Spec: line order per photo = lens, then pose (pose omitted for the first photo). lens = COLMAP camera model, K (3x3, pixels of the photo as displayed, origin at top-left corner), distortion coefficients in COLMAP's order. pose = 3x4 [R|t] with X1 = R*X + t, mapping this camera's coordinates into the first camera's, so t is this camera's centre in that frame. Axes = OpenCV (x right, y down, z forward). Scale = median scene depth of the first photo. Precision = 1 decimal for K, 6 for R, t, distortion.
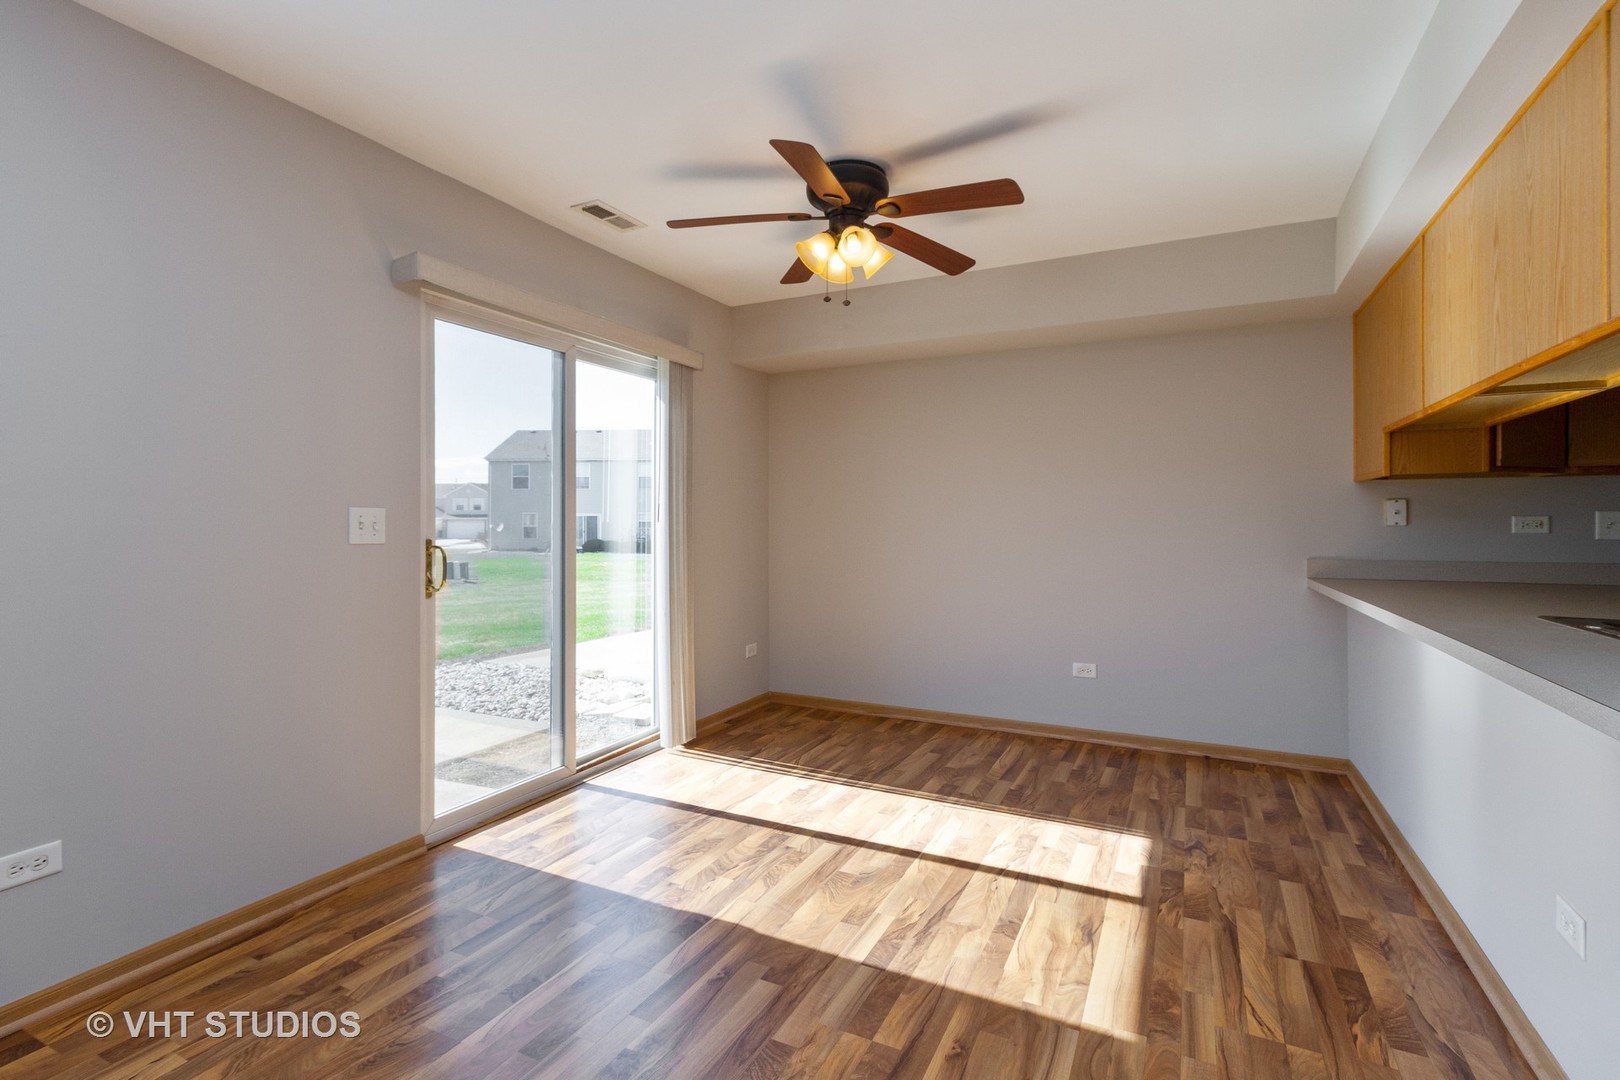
lens RADIAL K [[763.7, 0, 813.1], [0, 763.7, 526.2], [0, 0, 1]] dist [0.007987, -0.001485]
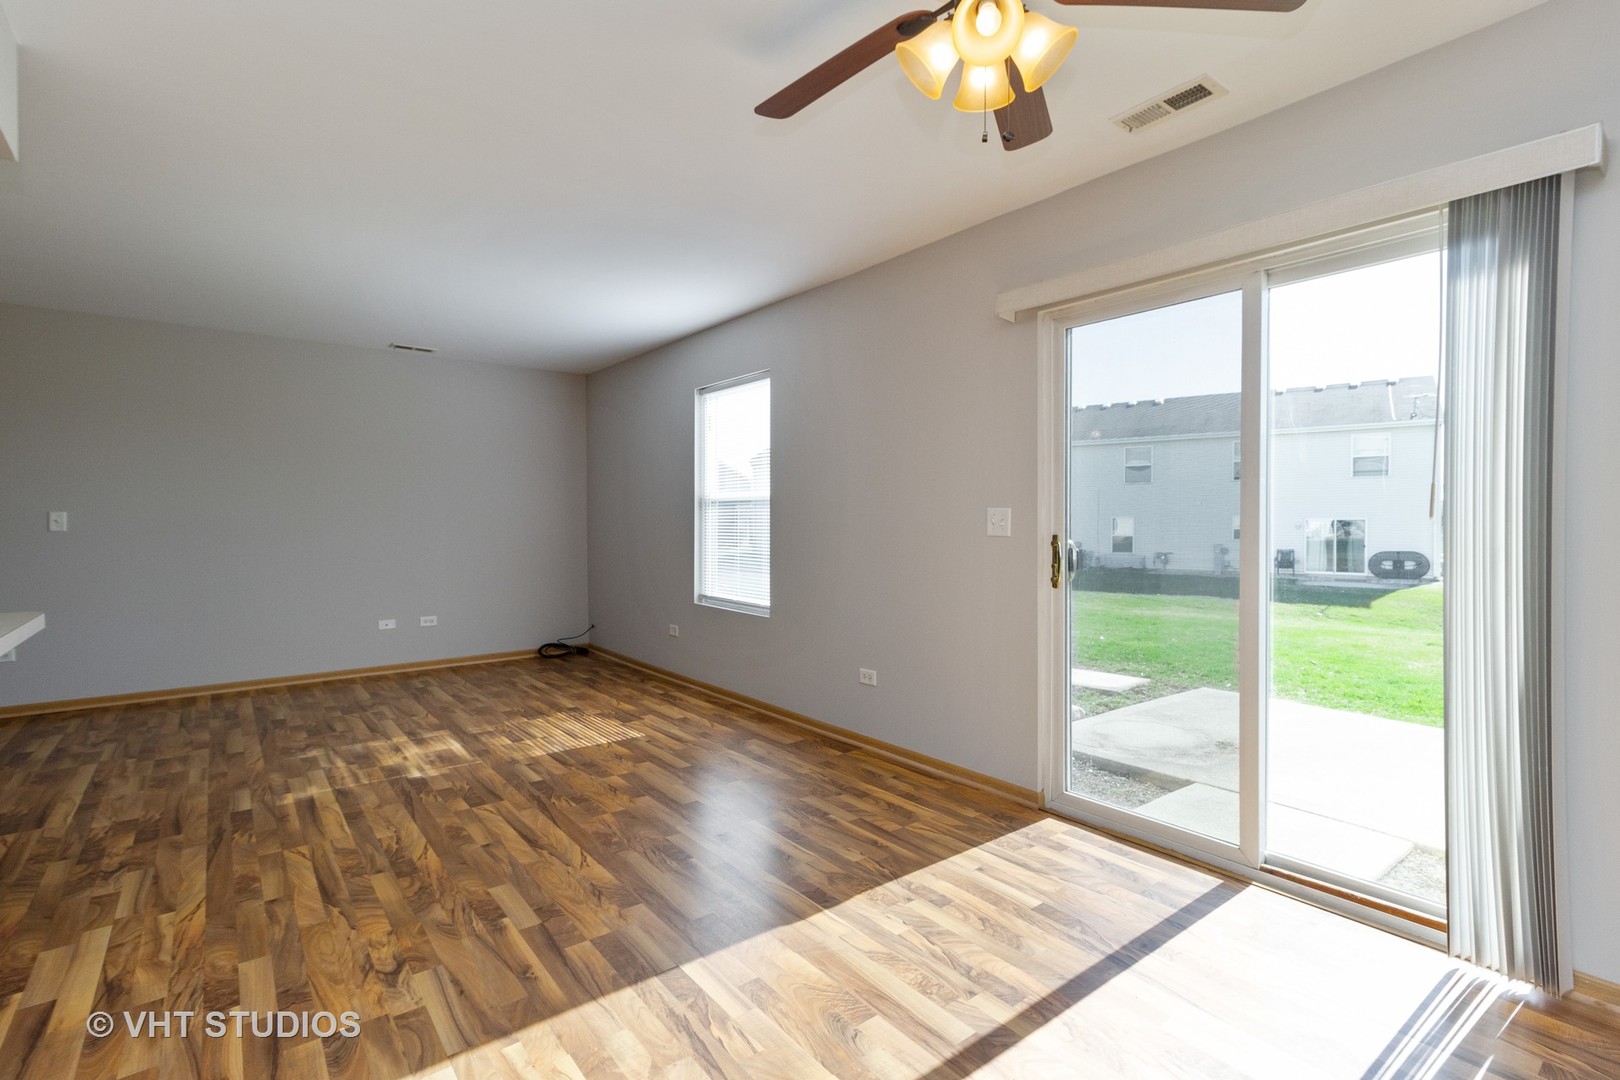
lens RADIAL K [[763.7, 0, 815.2], [0, 763.7, 533.2], [0, 0, 1]] dist [0.007987, -0.001485]
pose [[-0.435078, 0.014895, -0.900270, 0.776014], [-0.003678, 0.999825, 0.018319, -0.004770], [0.900385, 0.011281, -0.434947, 1.416825]]
